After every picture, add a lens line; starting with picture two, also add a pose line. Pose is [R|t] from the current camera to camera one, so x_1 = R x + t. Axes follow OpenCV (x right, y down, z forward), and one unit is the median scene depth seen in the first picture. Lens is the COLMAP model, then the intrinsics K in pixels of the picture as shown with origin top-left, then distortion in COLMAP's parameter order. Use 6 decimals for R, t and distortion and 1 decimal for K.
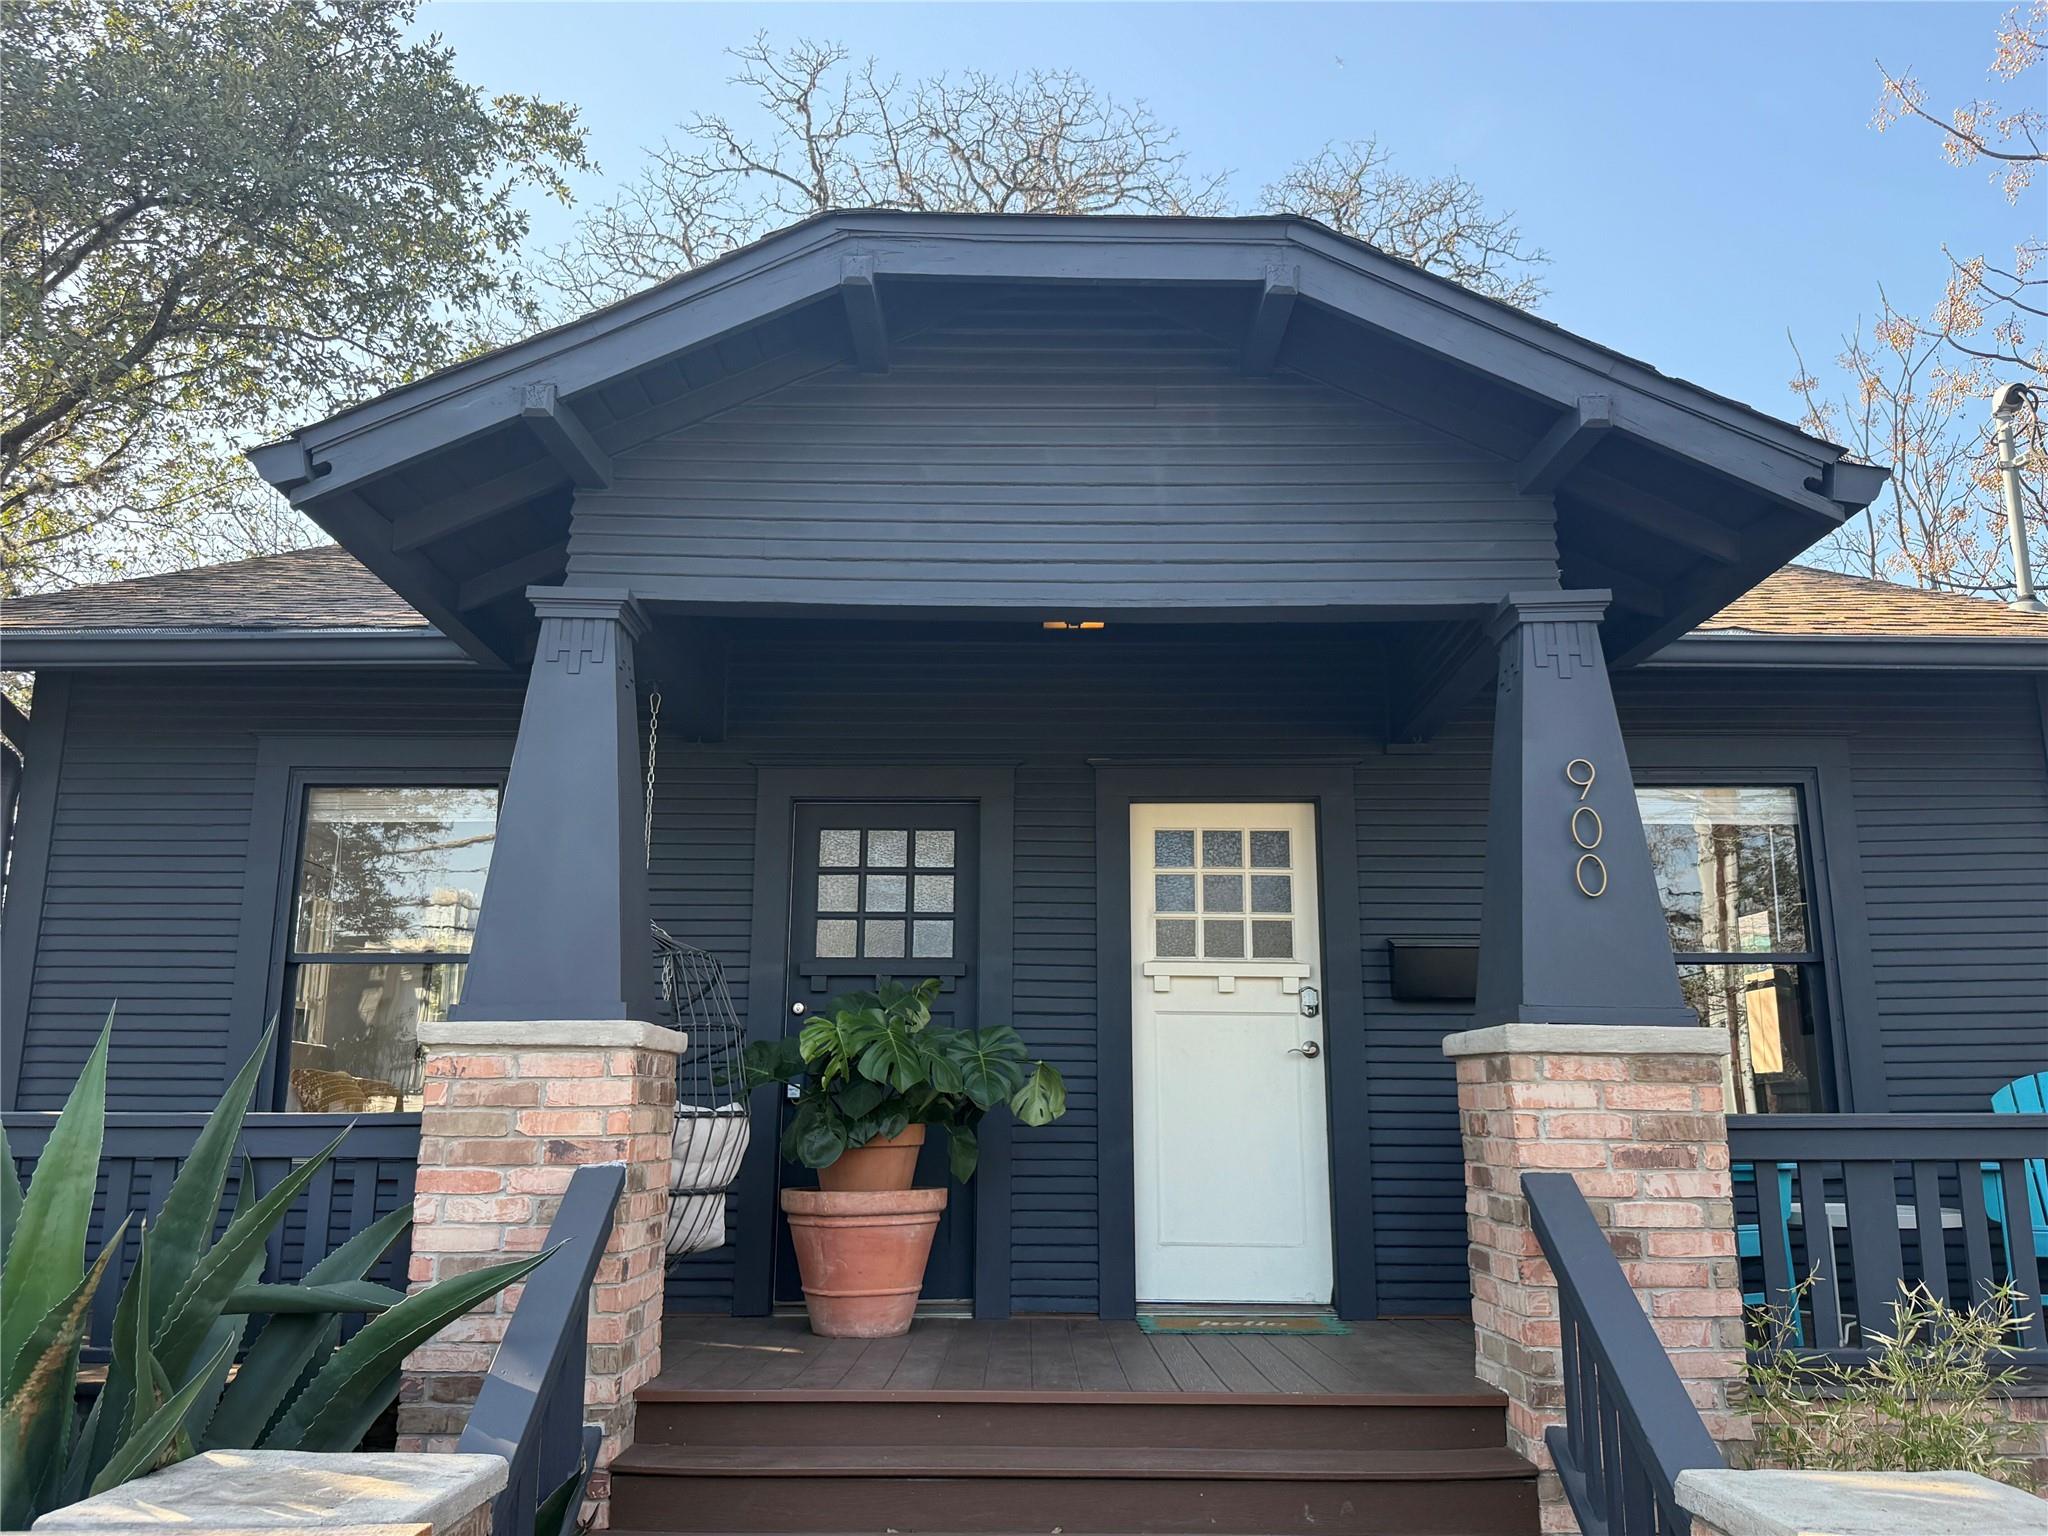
lens RADIAL K [[1592.5, 0, 1024.0], [0, 1592.5, 768.0], [0, 0, 1]] dist [0.097729, -0.131865]
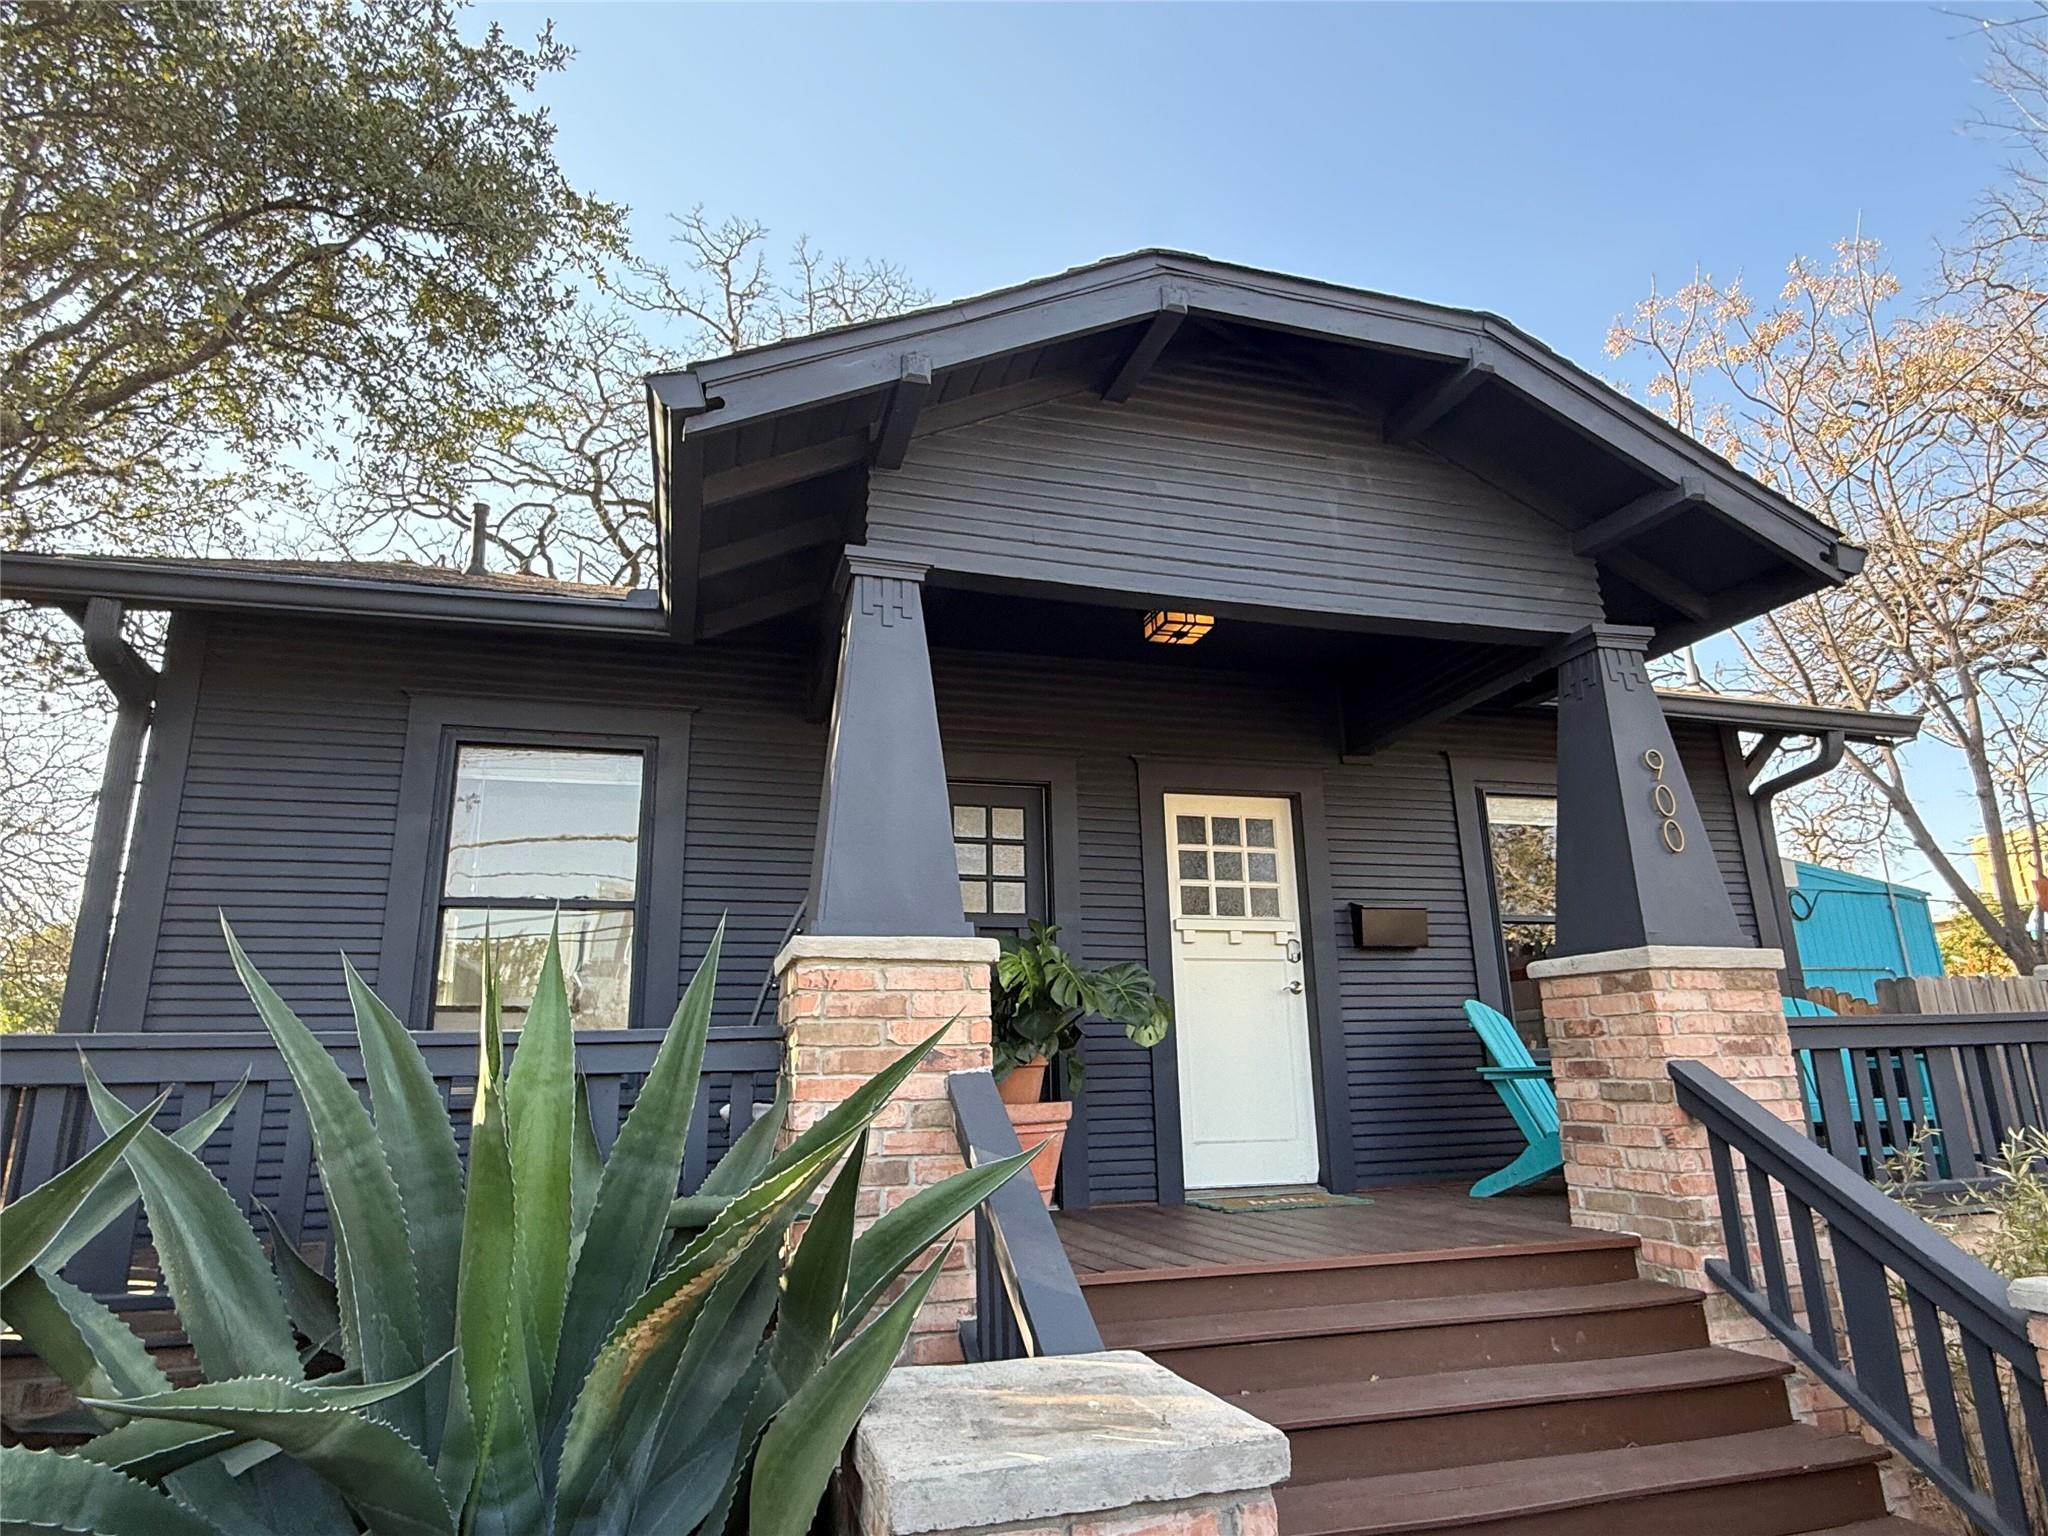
lens RADIAL K [[1139.3, 0, 1013.0], [0, 1139.3, 770.9], [0, 0, 1]] dist [0.002247, 0.002518]
pose [[0.962449, 0.047704, 0.267240, -0.388624], [-0.035294, 0.998072, -0.051053, 0.074340], [-0.269160, 0.039704, 0.962277, 0.224054]]
